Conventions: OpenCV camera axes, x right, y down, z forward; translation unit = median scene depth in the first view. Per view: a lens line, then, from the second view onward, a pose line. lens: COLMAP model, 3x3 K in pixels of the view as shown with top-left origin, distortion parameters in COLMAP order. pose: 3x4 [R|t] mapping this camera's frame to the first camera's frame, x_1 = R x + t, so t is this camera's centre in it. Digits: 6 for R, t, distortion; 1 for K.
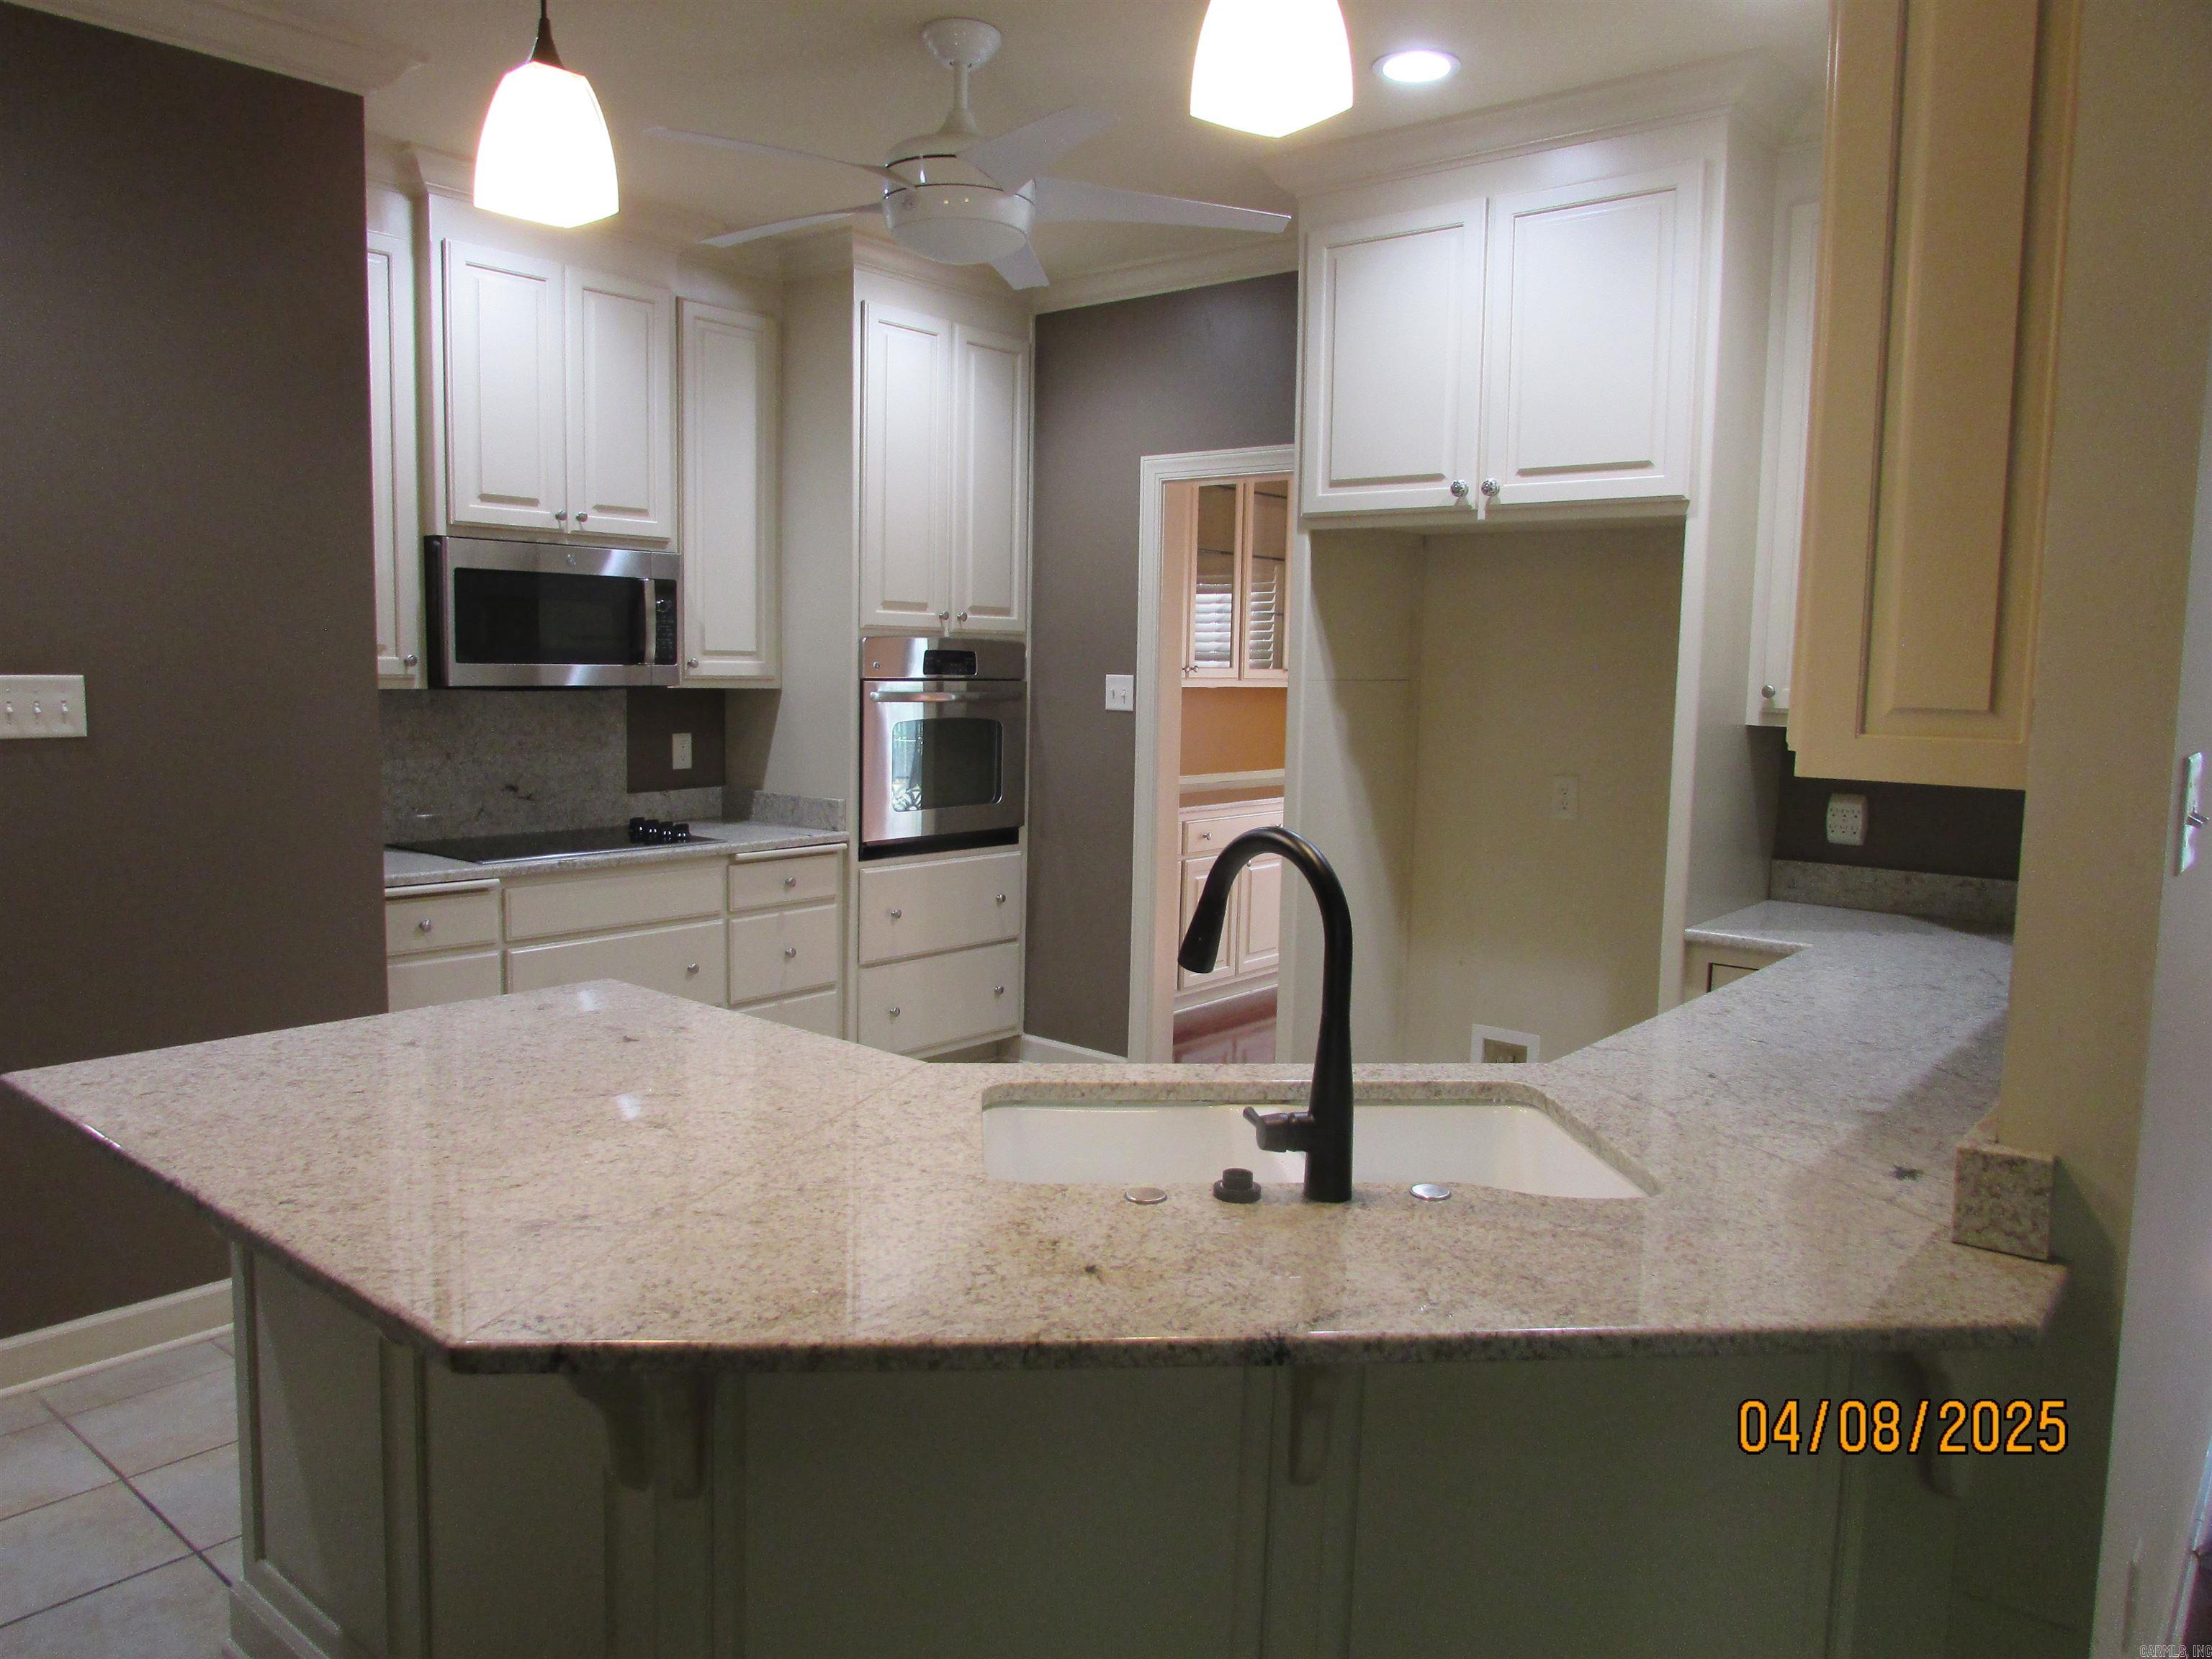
lens RADIAL K [[1565.7, 0, 1092.5], [0, 1565.7, 831.8], [0, 0, 1]] dist [-0.037795, 0.012387]
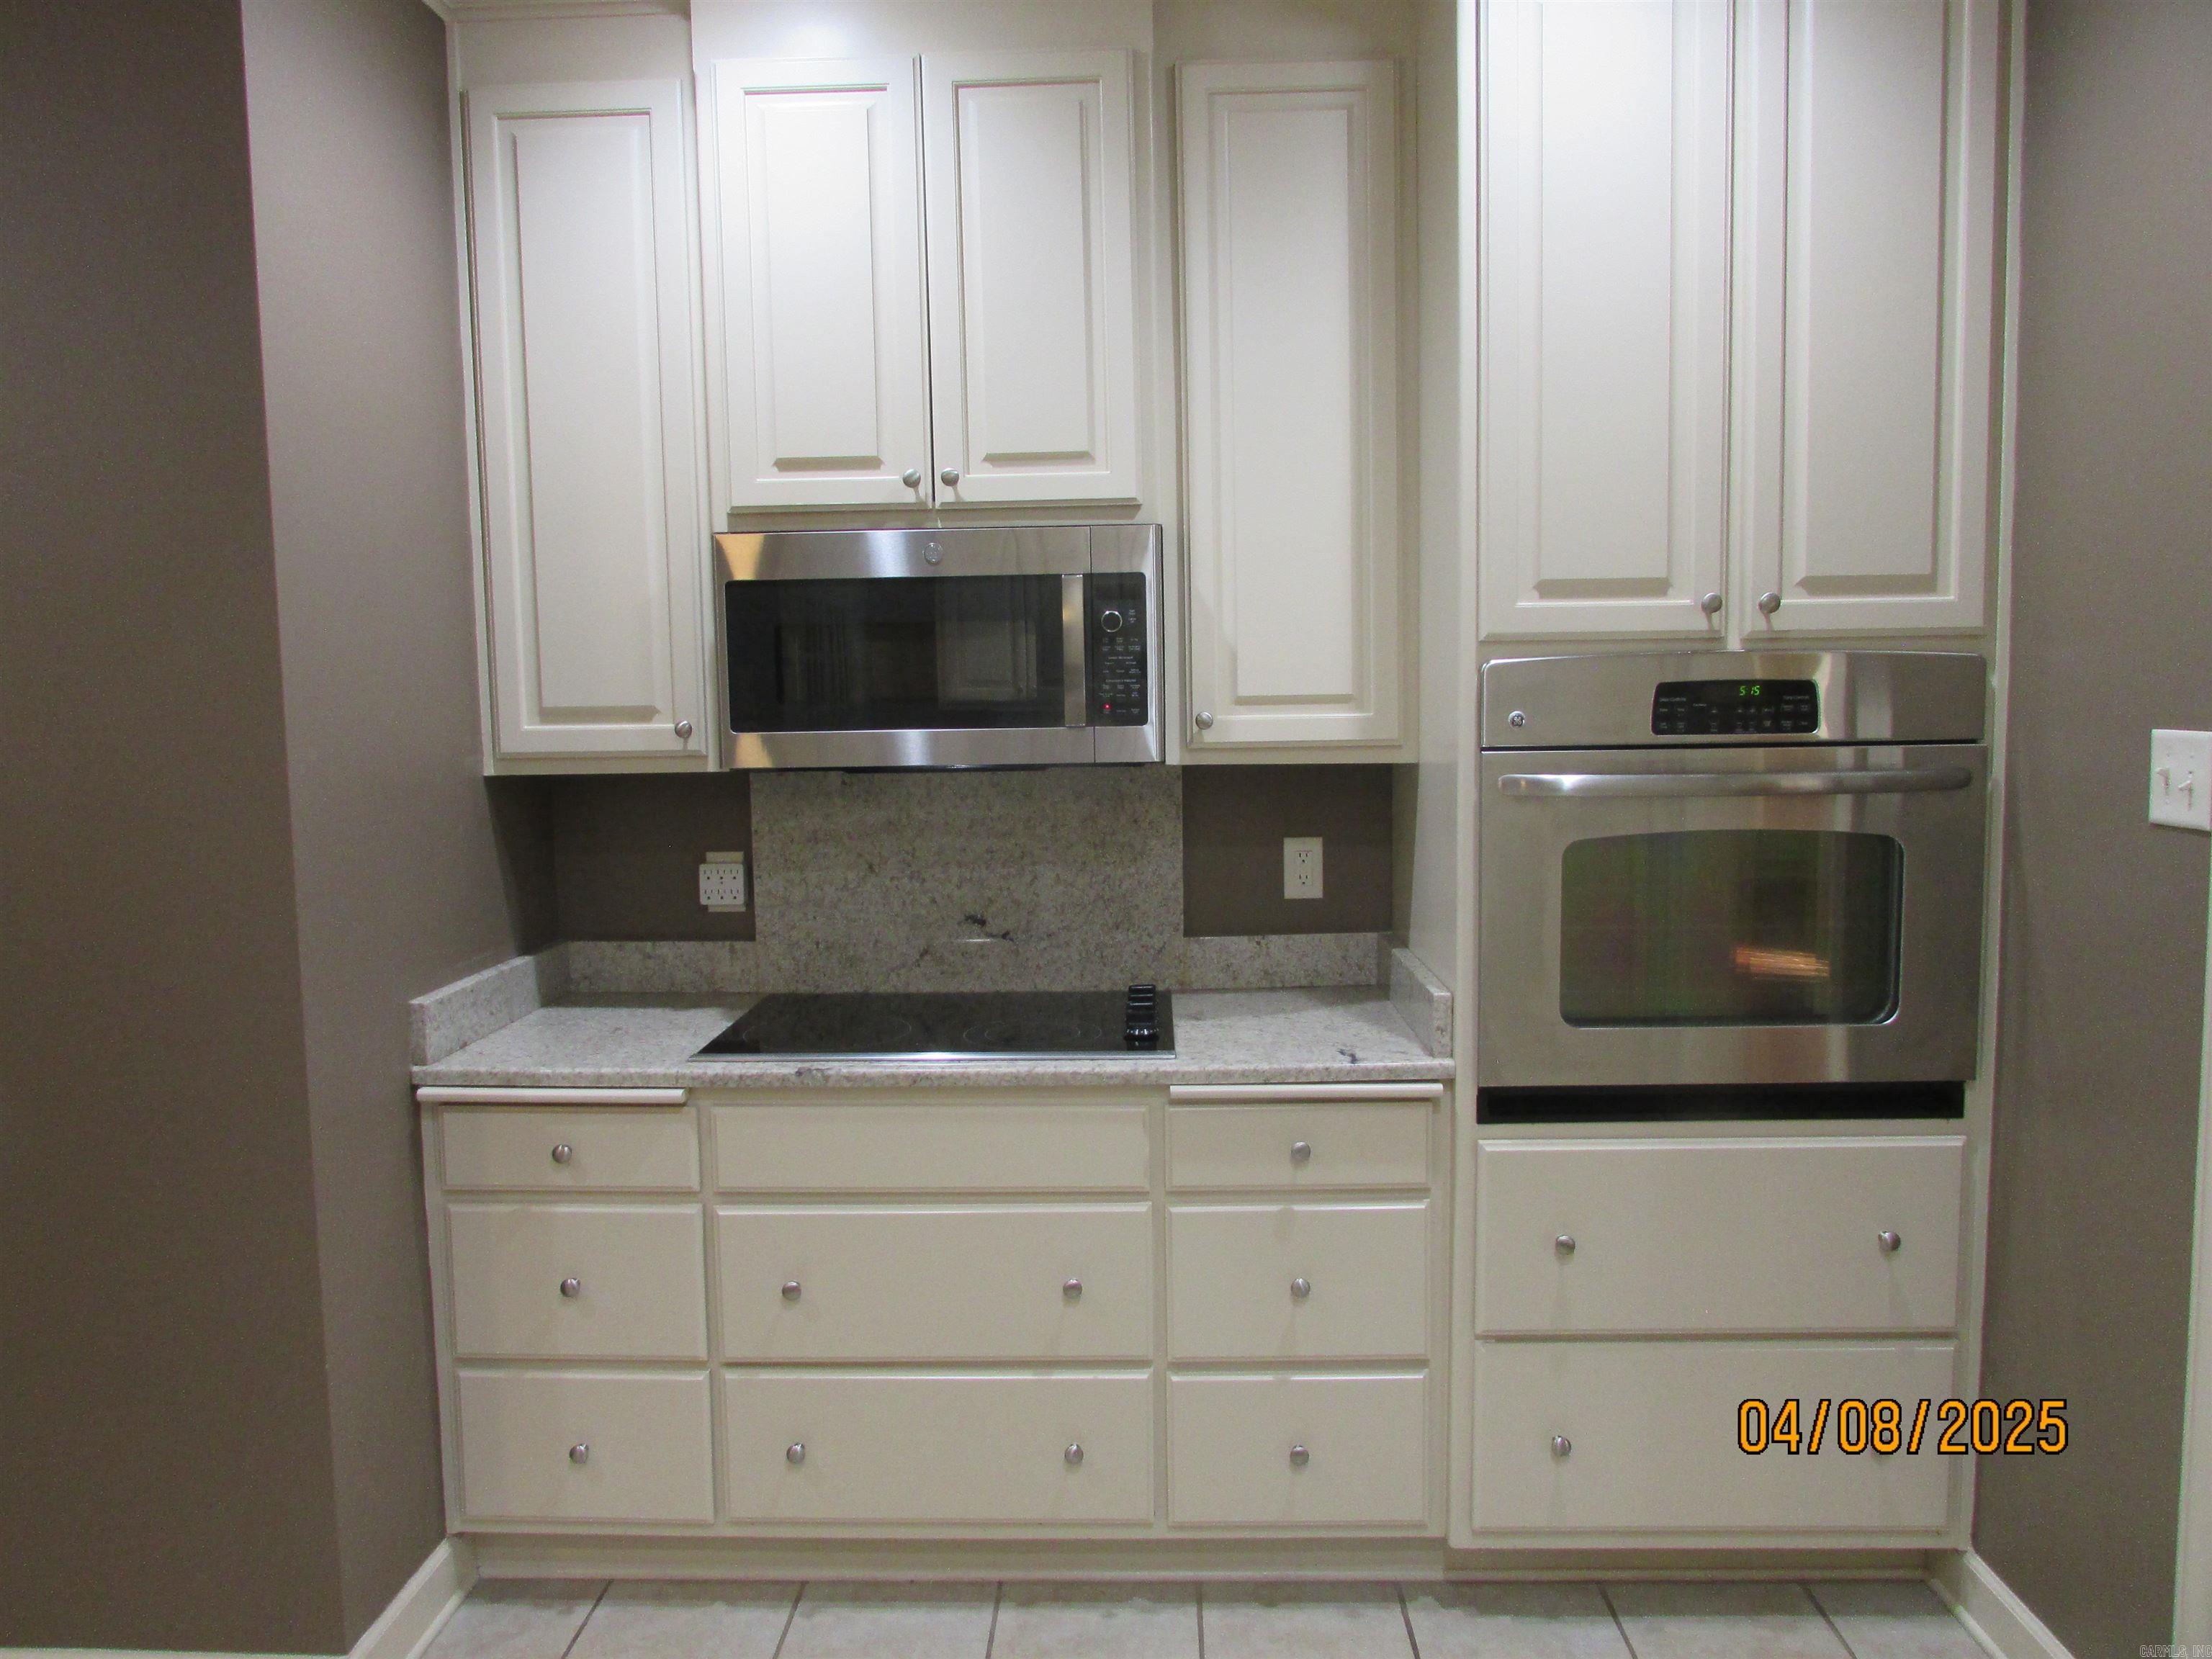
lens RADIAL K [[1565.7, 0, 1108.1], [0, 1565.7, 831.7], [0, 0, 1]] dist [-0.037795, 0.012387]
pose [[0.616087, 0.041095, -0.786605, 0.170623], [-0.057734, 0.998308, 0.006937, -0.074454], [0.785559, 0.041140, 0.617417, 0.668420]]
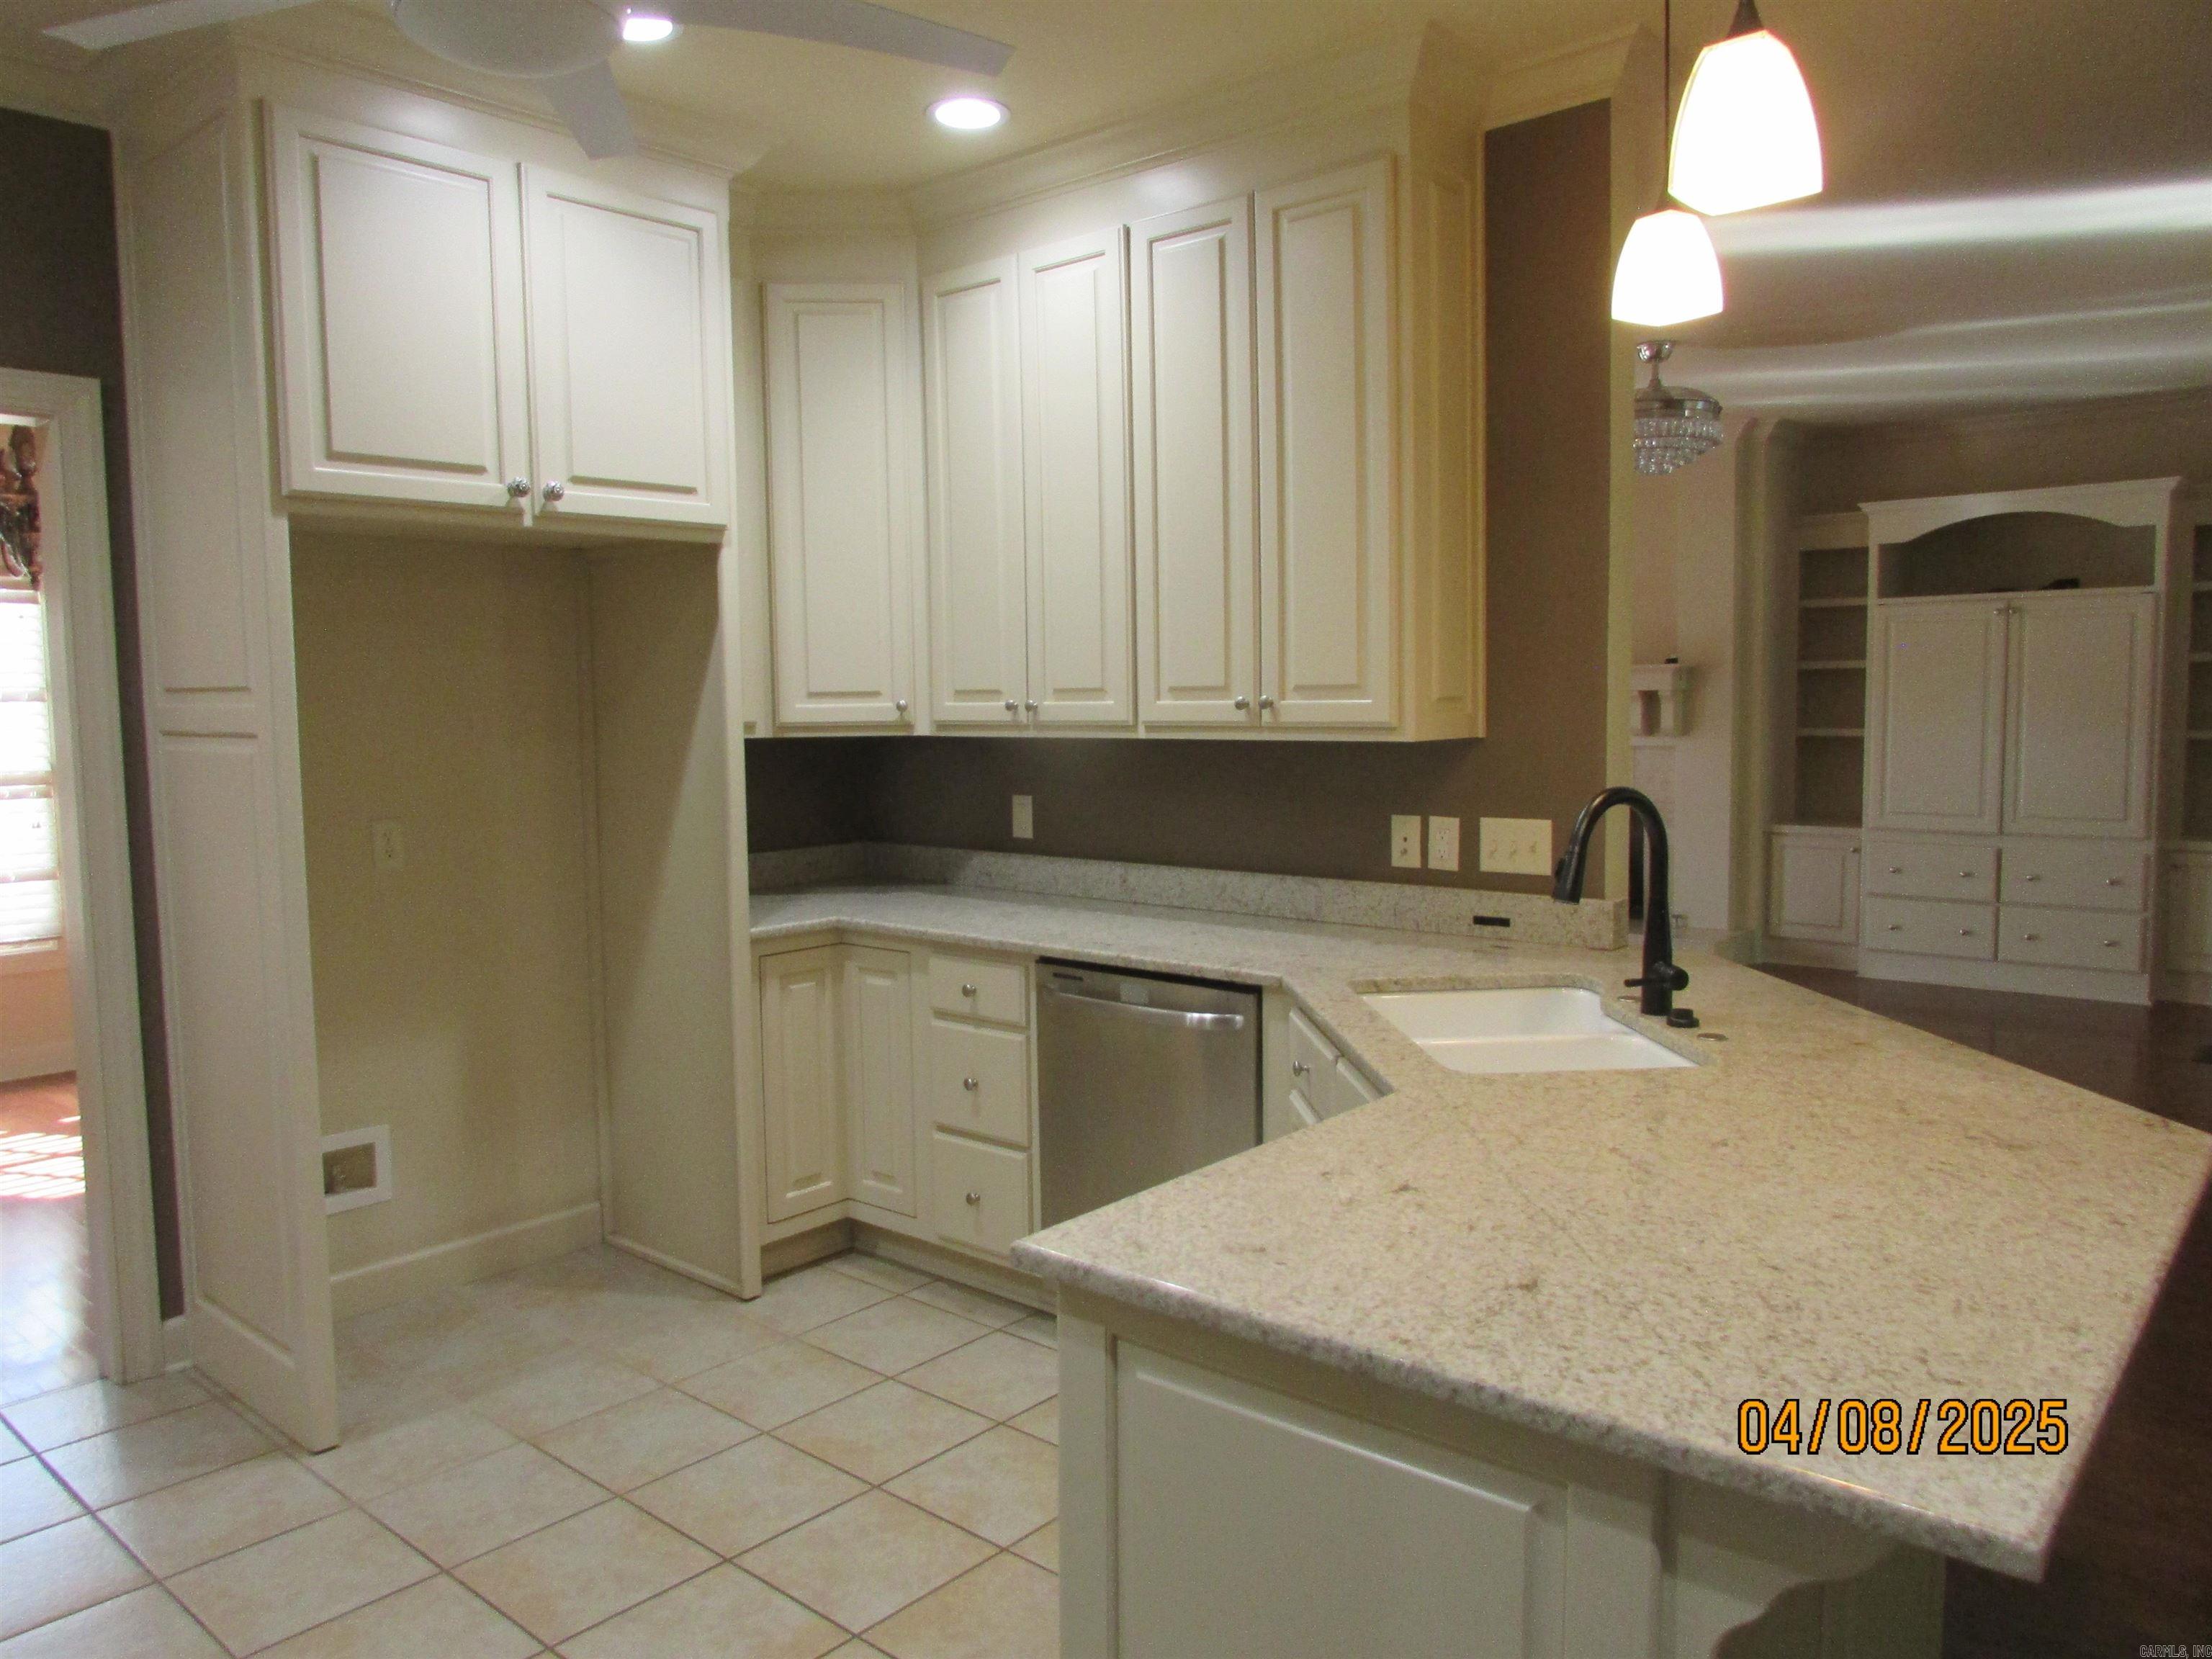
lens RADIAL K [[1565.7, 0, 1082.7], [0, 1565.7, 831.8], [0, 0, 1]] dist [-0.037795, 0.012387]
pose [[0.023523, -0.109090, 0.993754, -0.510036], [0.123563, 0.986724, 0.105393, -0.067146], [-0.992058, 0.120312, 0.036690, 0.544516]]
